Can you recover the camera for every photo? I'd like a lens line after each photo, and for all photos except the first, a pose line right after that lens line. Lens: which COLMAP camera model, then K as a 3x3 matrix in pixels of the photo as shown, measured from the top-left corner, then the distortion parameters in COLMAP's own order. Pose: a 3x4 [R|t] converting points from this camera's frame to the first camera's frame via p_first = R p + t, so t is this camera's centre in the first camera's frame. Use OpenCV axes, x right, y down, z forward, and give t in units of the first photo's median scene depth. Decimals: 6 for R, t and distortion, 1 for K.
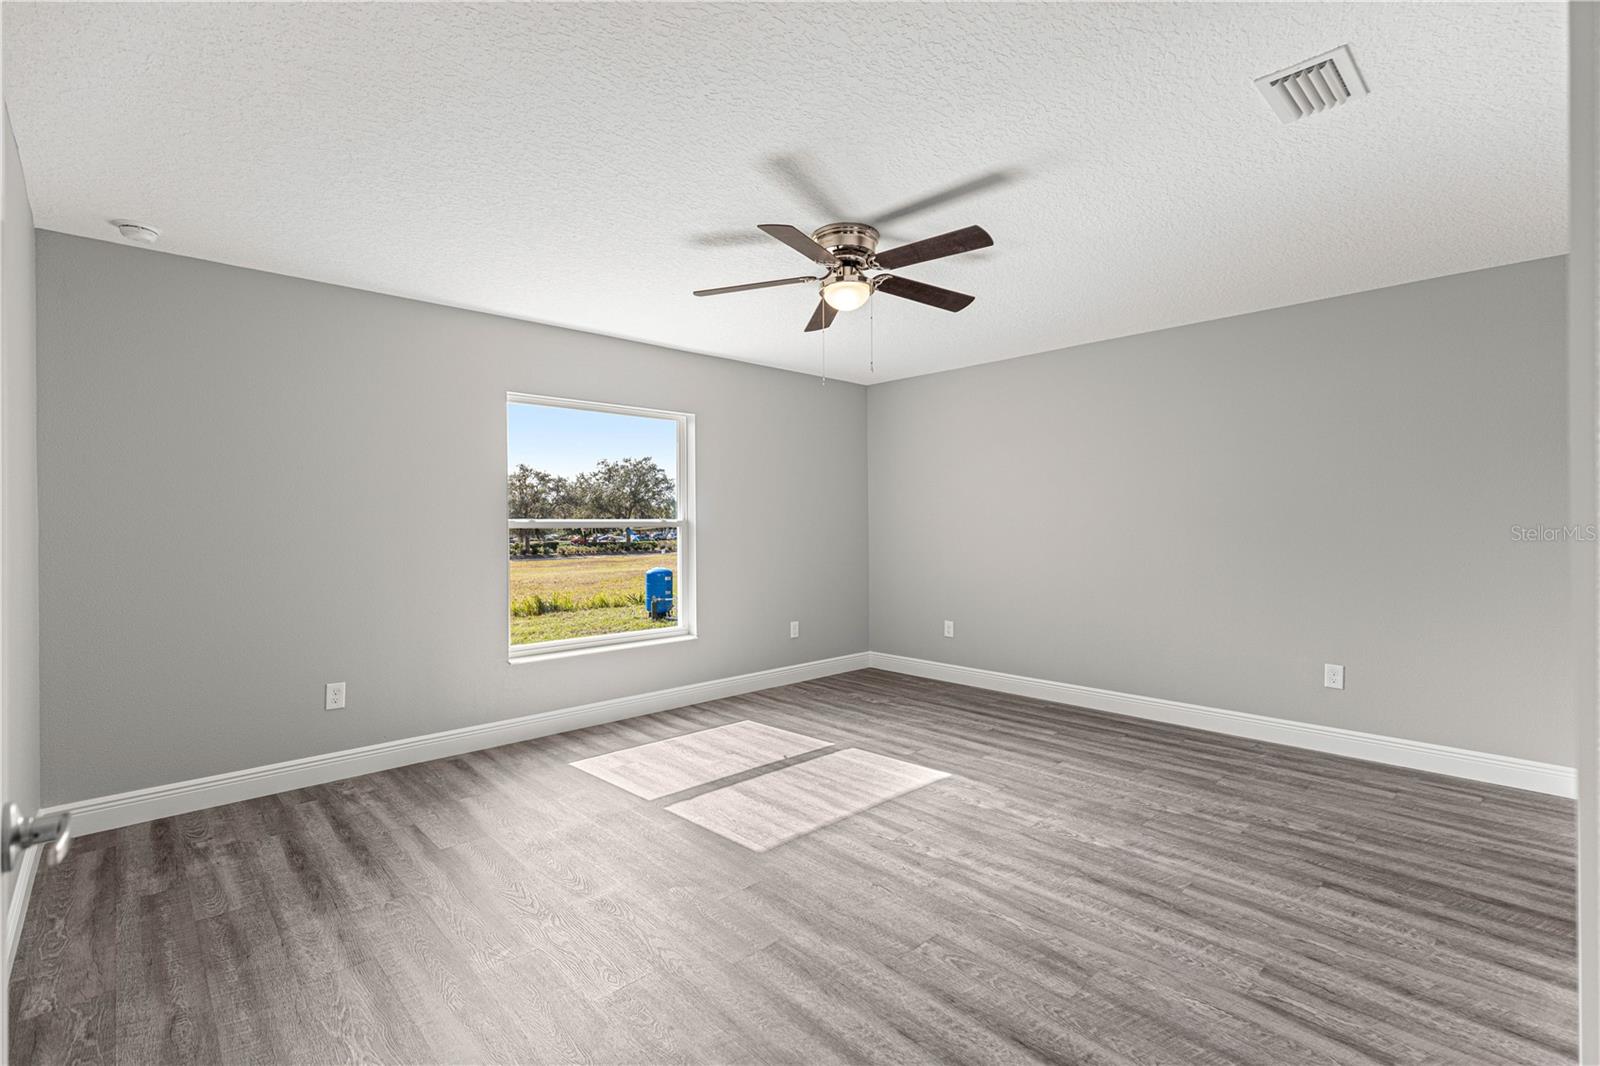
lens RADIAL K [[717.7, 0, 793.9], [0, 717.7, 536.3], [0, 0, 1]] dist [0.007110, -0.000677]
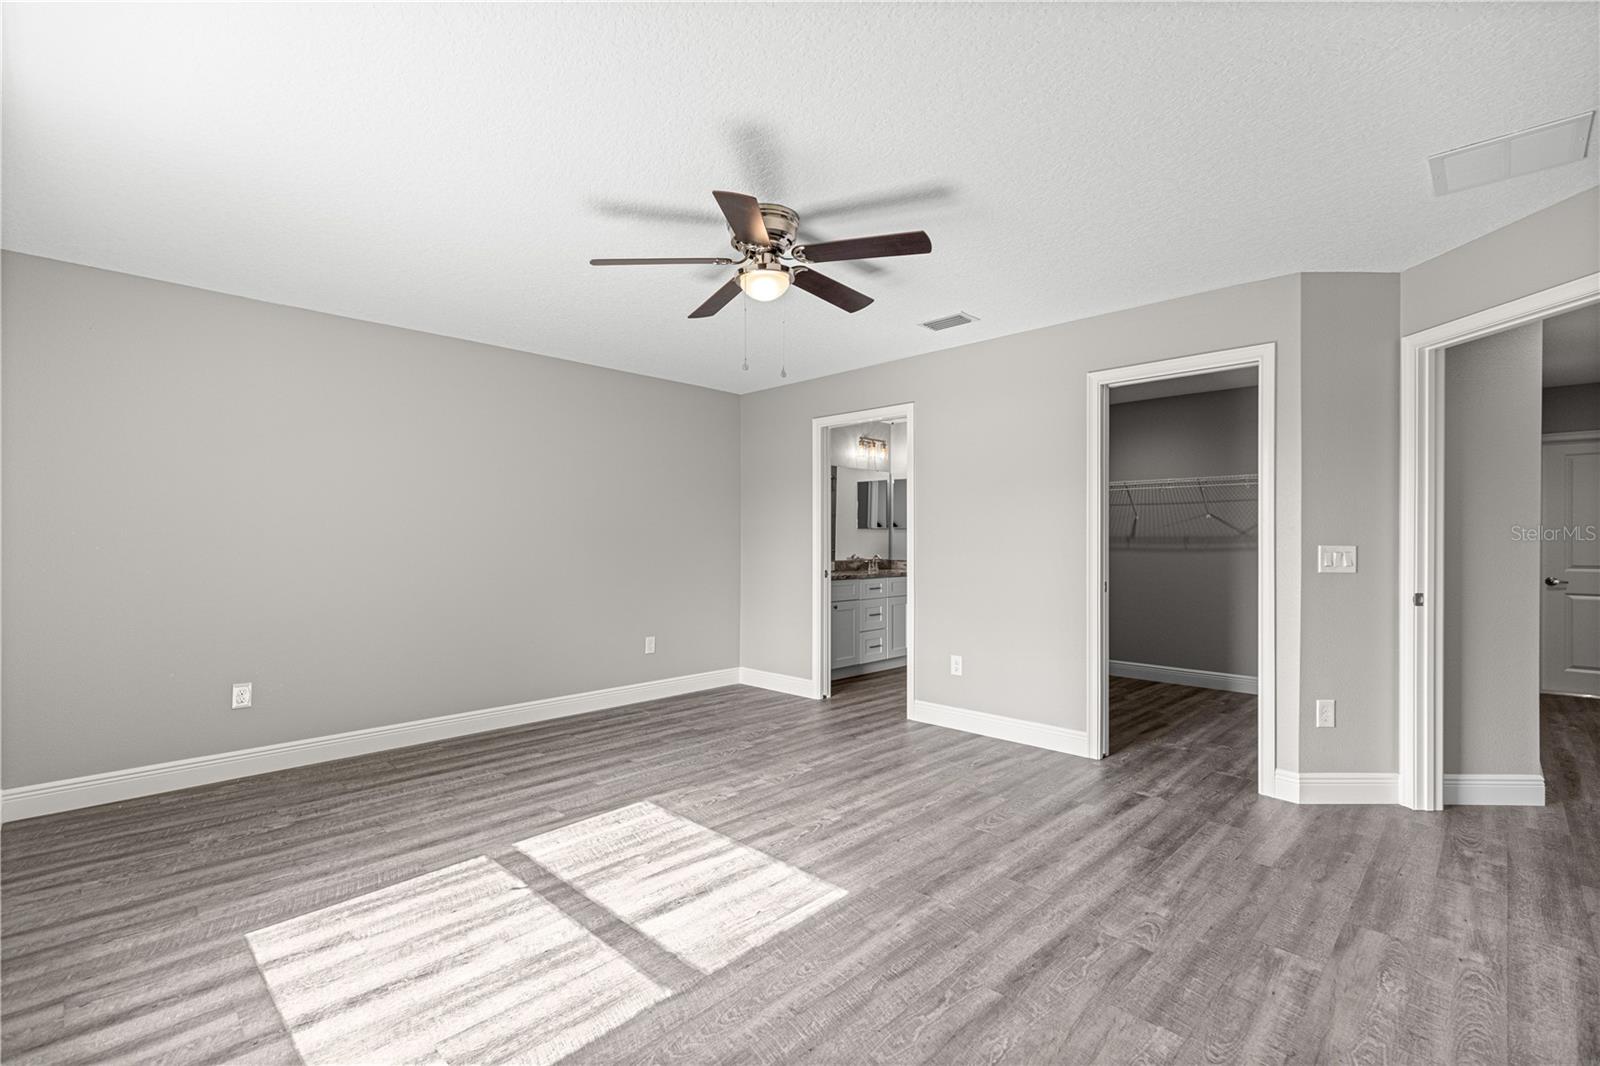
lens RADIAL K [[717.7, 0, 797.3], [0, 717.7, 546.9], [0, 0, 1]] dist [0.007110, -0.000677]
pose [[-0.034096, -0.003546, 0.999412, -0.688437], [0.020092, 0.999789, 0.004233, 0.004015], [-0.999217, 0.020225, -0.034017, 0.795672]]
